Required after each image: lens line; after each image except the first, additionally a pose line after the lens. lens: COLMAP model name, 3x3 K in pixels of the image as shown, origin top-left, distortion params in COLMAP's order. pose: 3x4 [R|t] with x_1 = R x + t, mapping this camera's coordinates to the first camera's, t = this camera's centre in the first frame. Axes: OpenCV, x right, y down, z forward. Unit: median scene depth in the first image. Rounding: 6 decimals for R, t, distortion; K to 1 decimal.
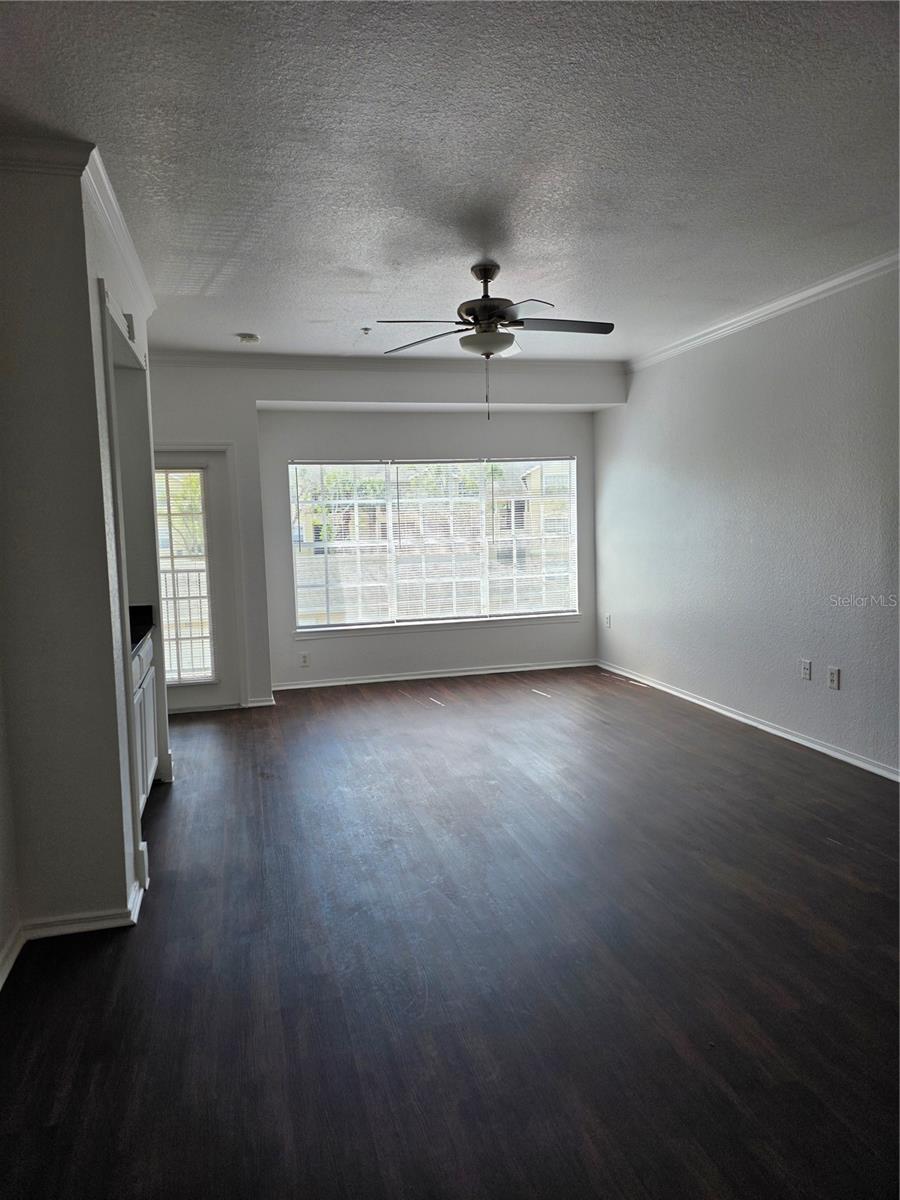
lens RADIAL K [[823.1, 0, 449.7], [0, 823.1, 599.2], [0, 0, 1]] dist [0.060952, -0.051912]
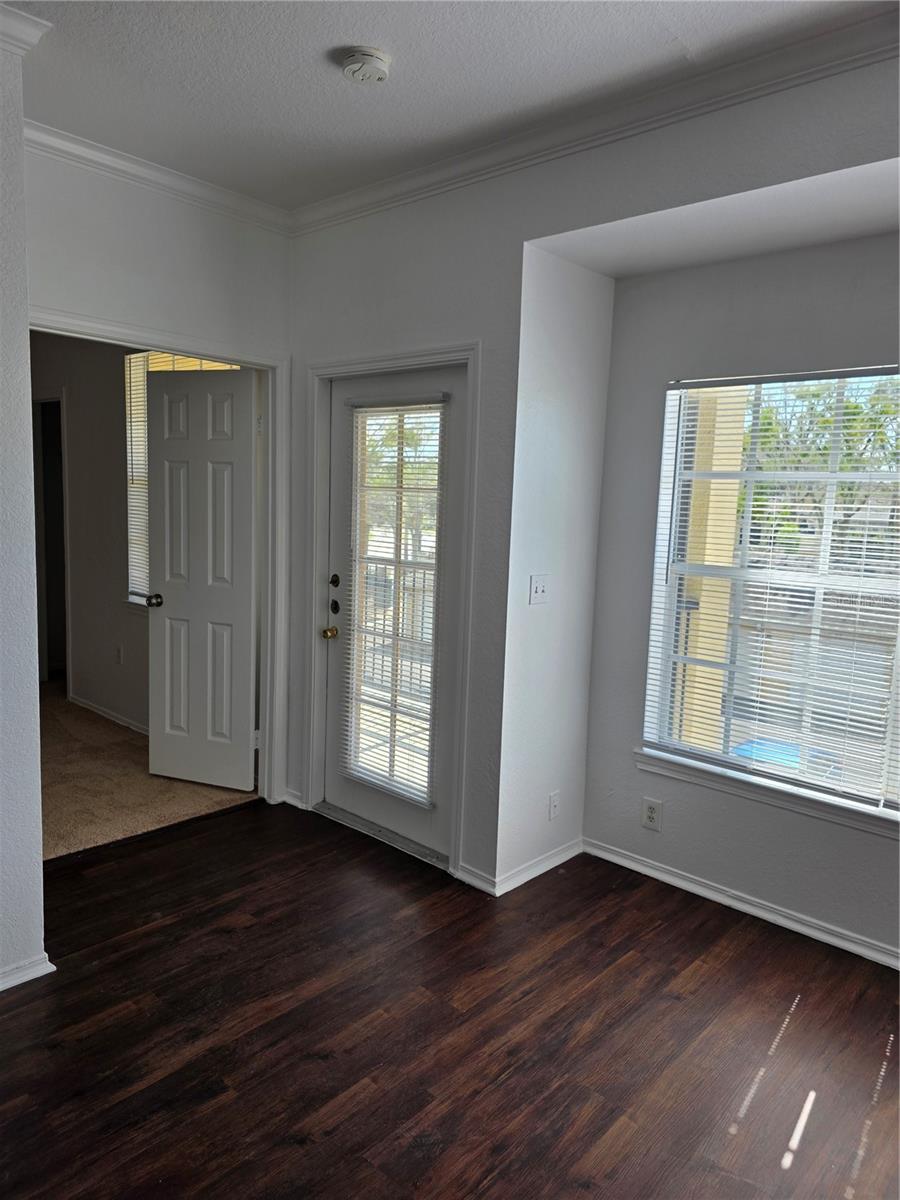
lens RADIAL K [[823.1, 0, 448.2], [0, 823.1, 600.5], [0, 0, 1]] dist [0.060952, -0.051912]
pose [[0.531248, 0.153005, -0.833286, 0.147514], [-0.132448, 0.986463, 0.096691, -0.083626], [0.836799, 0.059000, 0.544321, 0.711457]]
